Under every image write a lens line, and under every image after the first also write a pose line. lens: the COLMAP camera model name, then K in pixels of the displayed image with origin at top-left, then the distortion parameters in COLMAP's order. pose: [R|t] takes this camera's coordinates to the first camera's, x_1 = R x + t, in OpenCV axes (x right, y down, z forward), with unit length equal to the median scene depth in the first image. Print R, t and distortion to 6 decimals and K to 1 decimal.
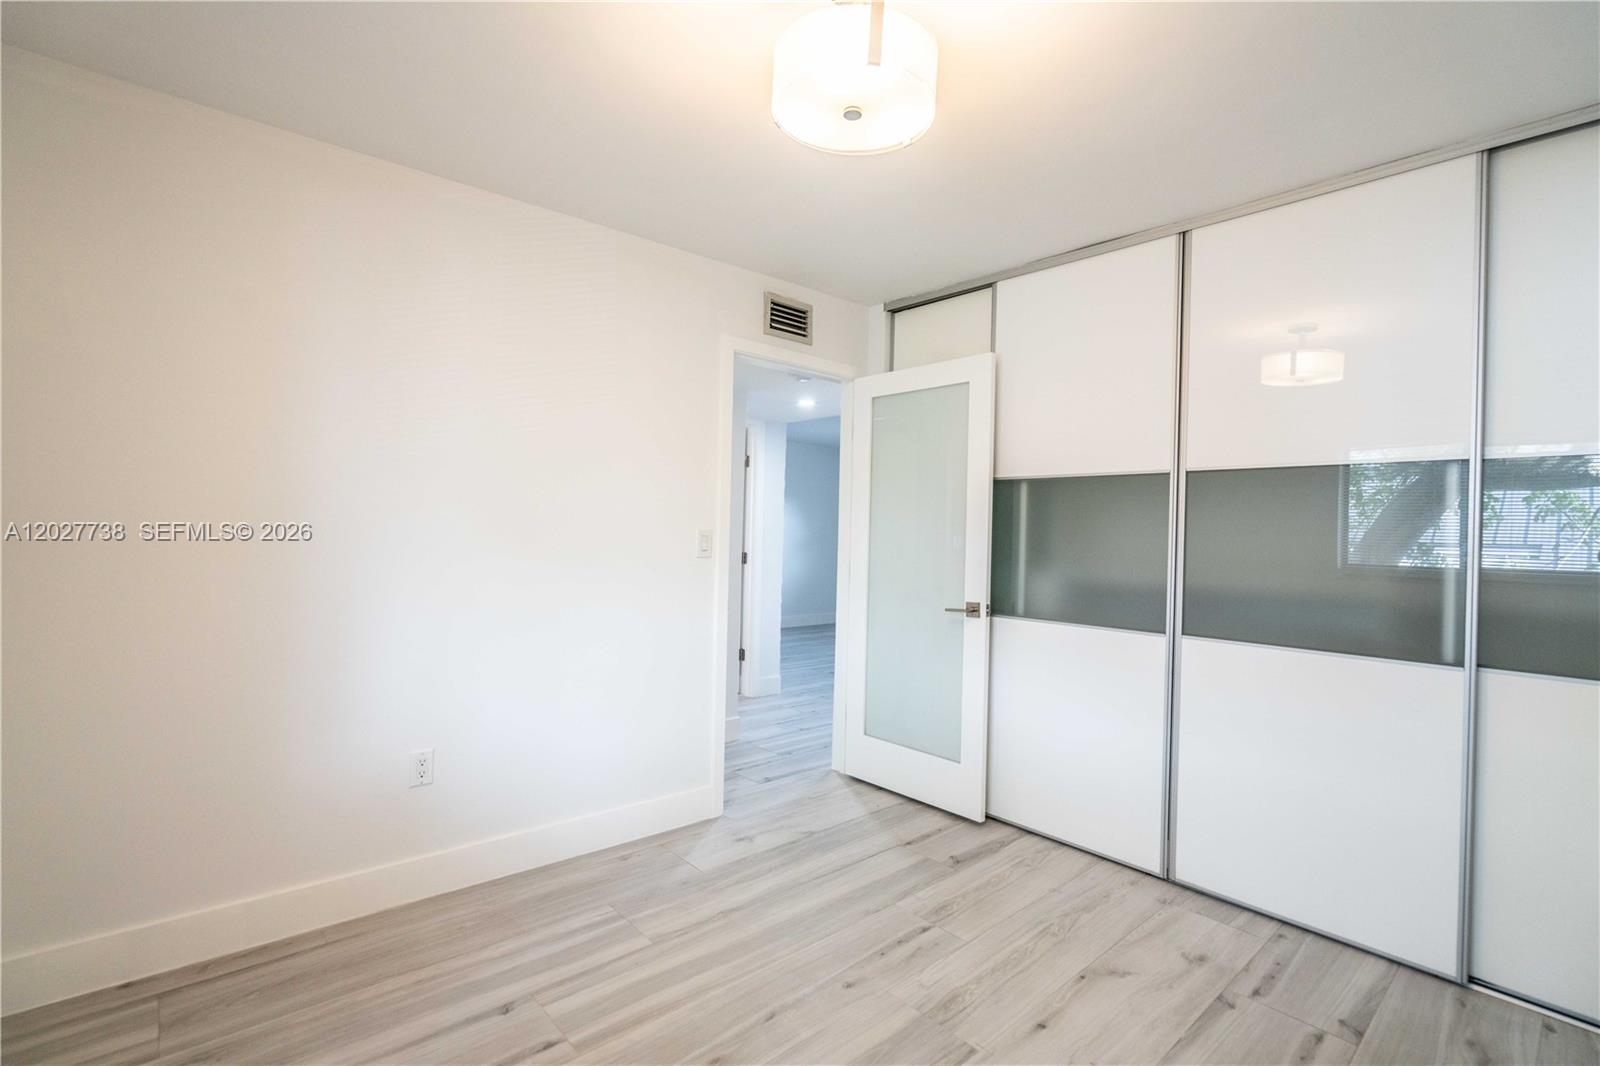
lens RADIAL K [[738.0, 0, 798.0], [0, 738.0, 526.6], [0, 0, 1]] dist [-0.003502, 0.000544]
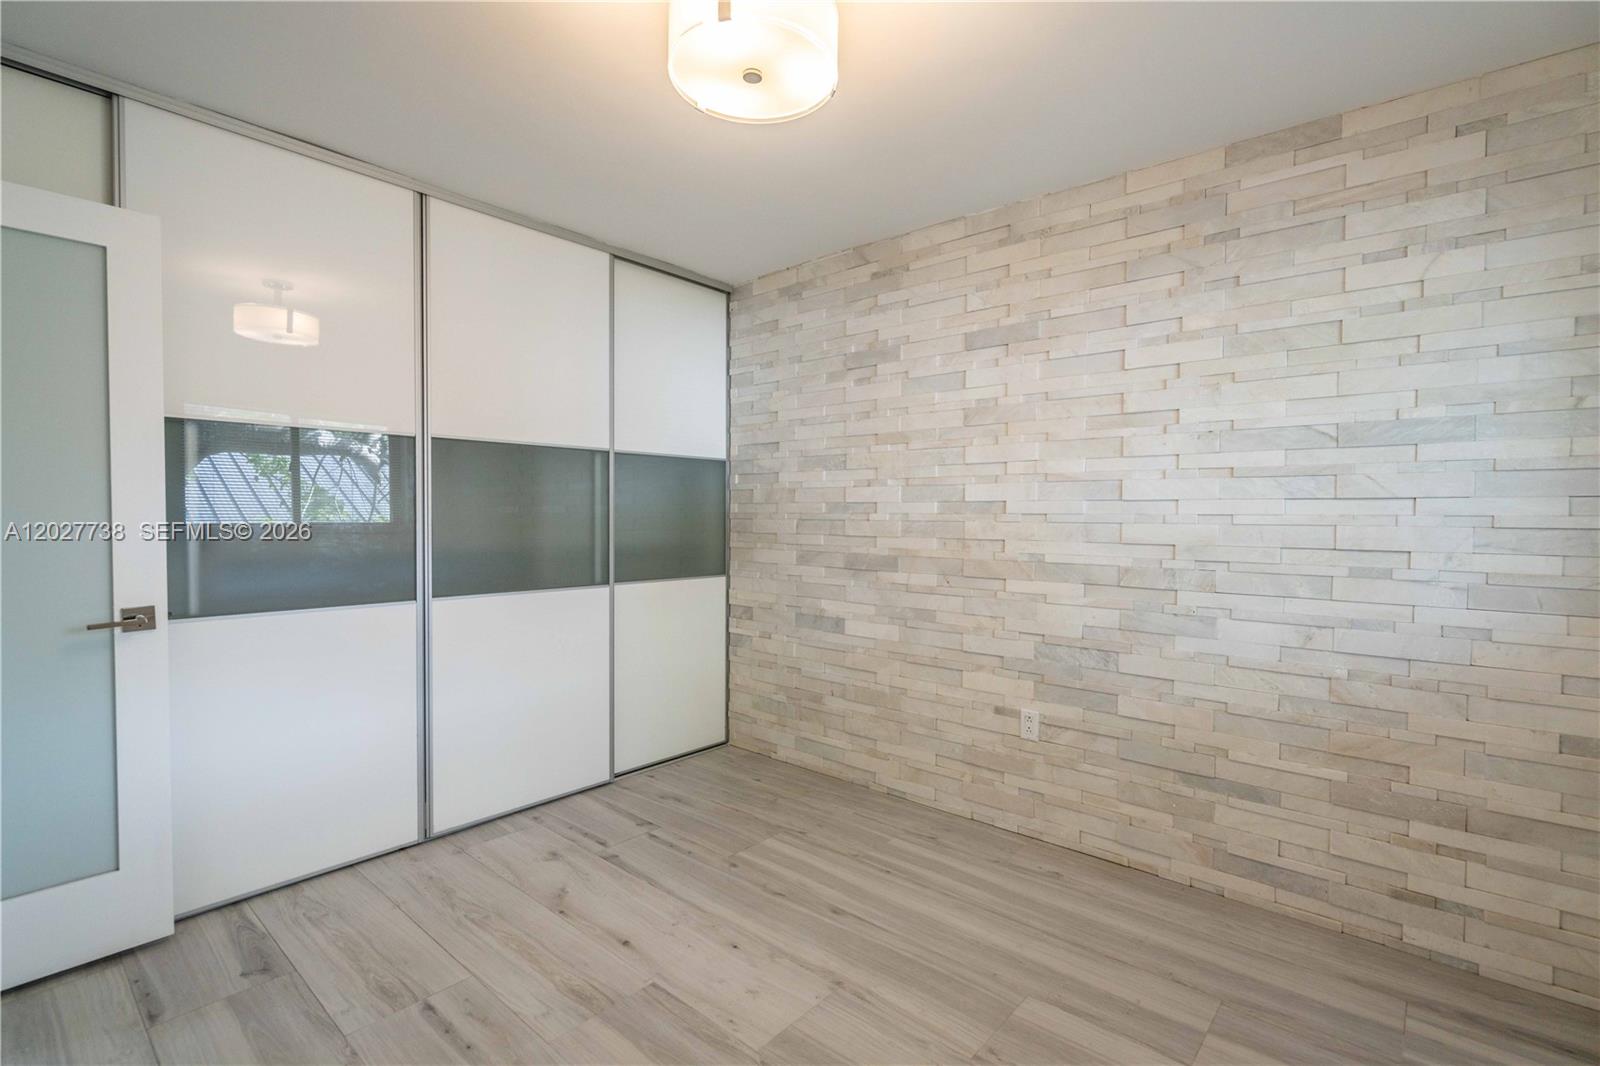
lens RADIAL K [[738.0, 0, 802.6], [0, 738.0, 531.1], [0, 0, 1]] dist [-0.003502, 0.000544]
pose [[-0.133488, -0.051736, 0.989699, -0.599823], [-0.020997, 0.998560, 0.049367, -0.007663], [-0.990828, -0.014191, -0.134382, 0.683233]]
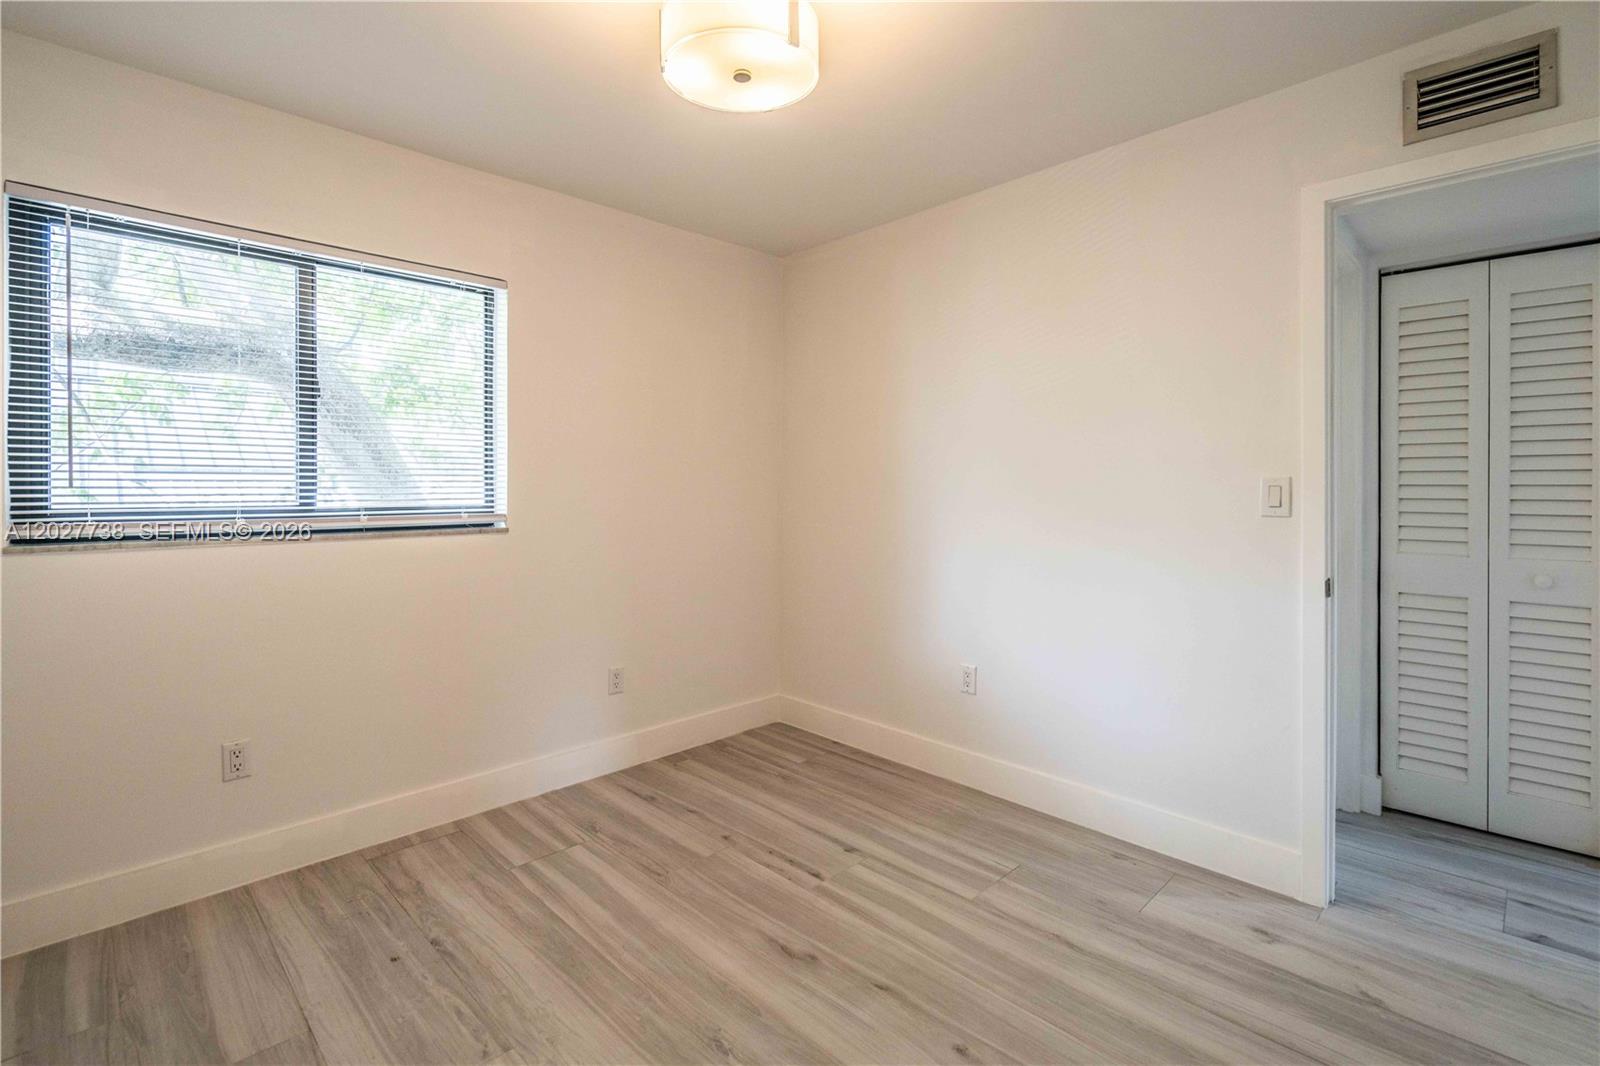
lens RADIAL K [[738.0, 0, 798.8], [0, 738.0, 483.9], [0, 0, 1]] dist [-0.003502, 0.000544]
pose [[0.042317, -0.028626, -0.998694, 0.718465], [0.012644, 0.999525, -0.028114, 0.031077], [0.999024, -0.011437, 0.042659, 0.665468]]
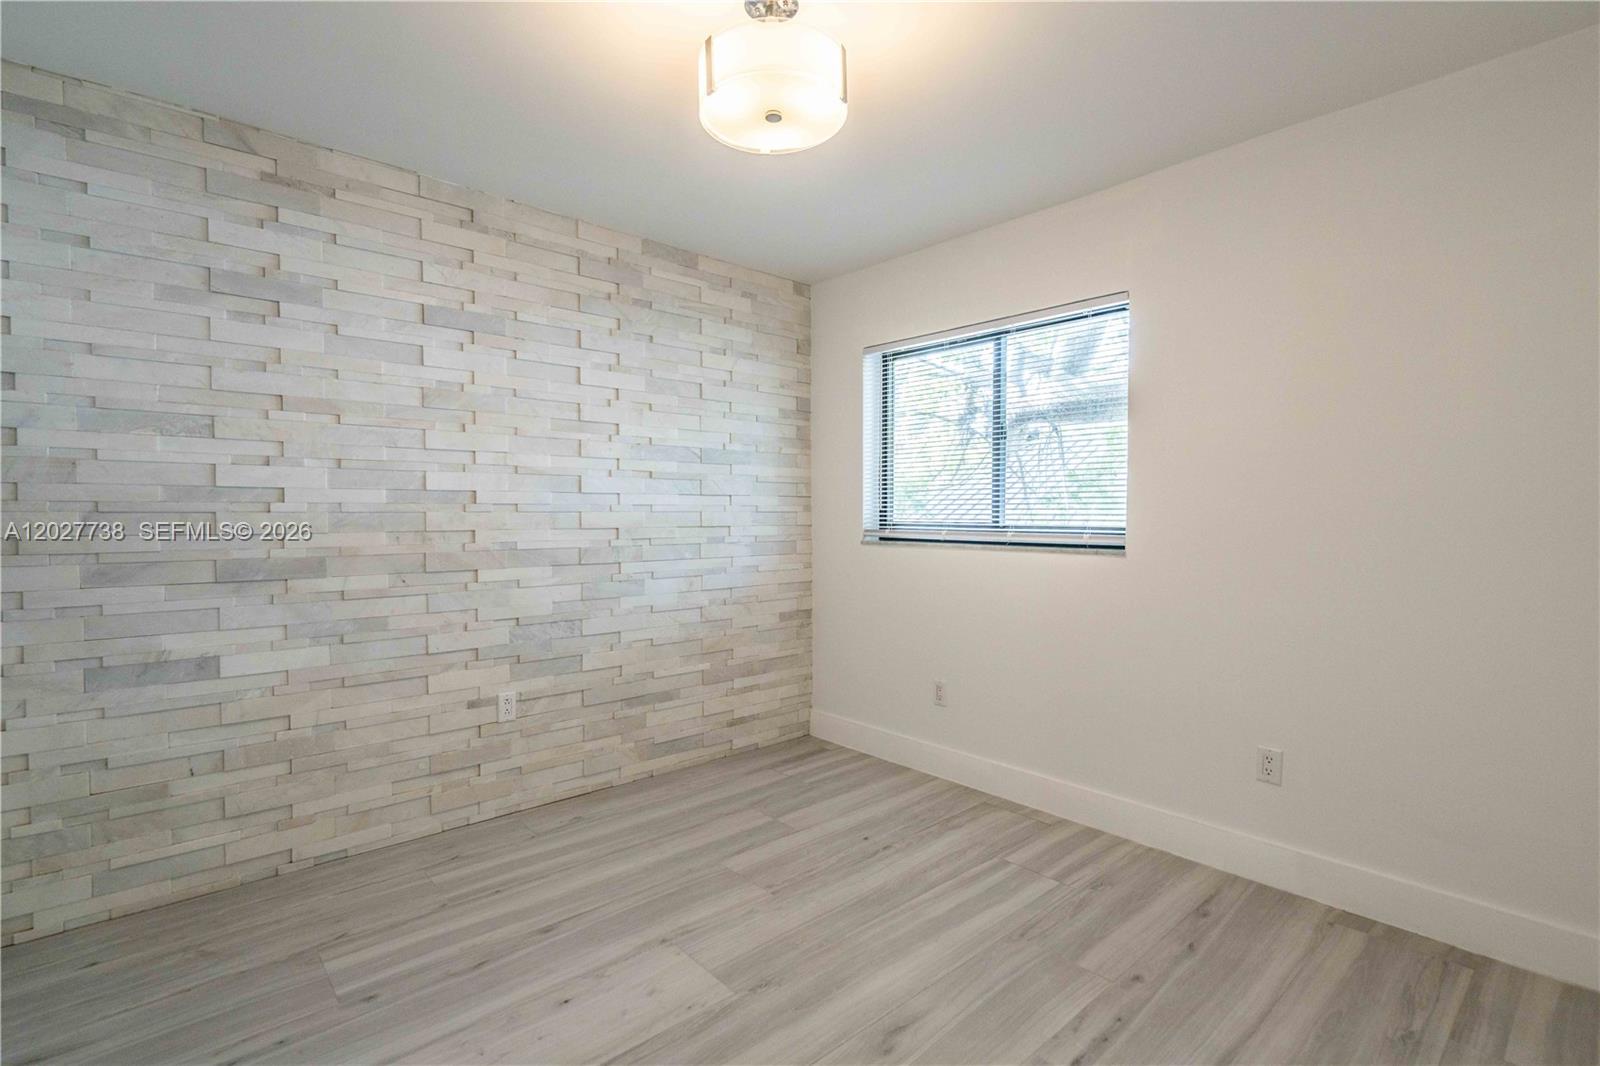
lens RADIAL K [[738.0, 0, 806.2], [0, 738.0, 537.5], [0, 0, 1]] dist [-0.003502, 0.000544]
pose [[-0.999624, -0.027147, -0.003948, 0.010730], [-0.027228, 0.999383, 0.022178, 0.029641], [0.003343, 0.022277, -0.999746, 1.373122]]
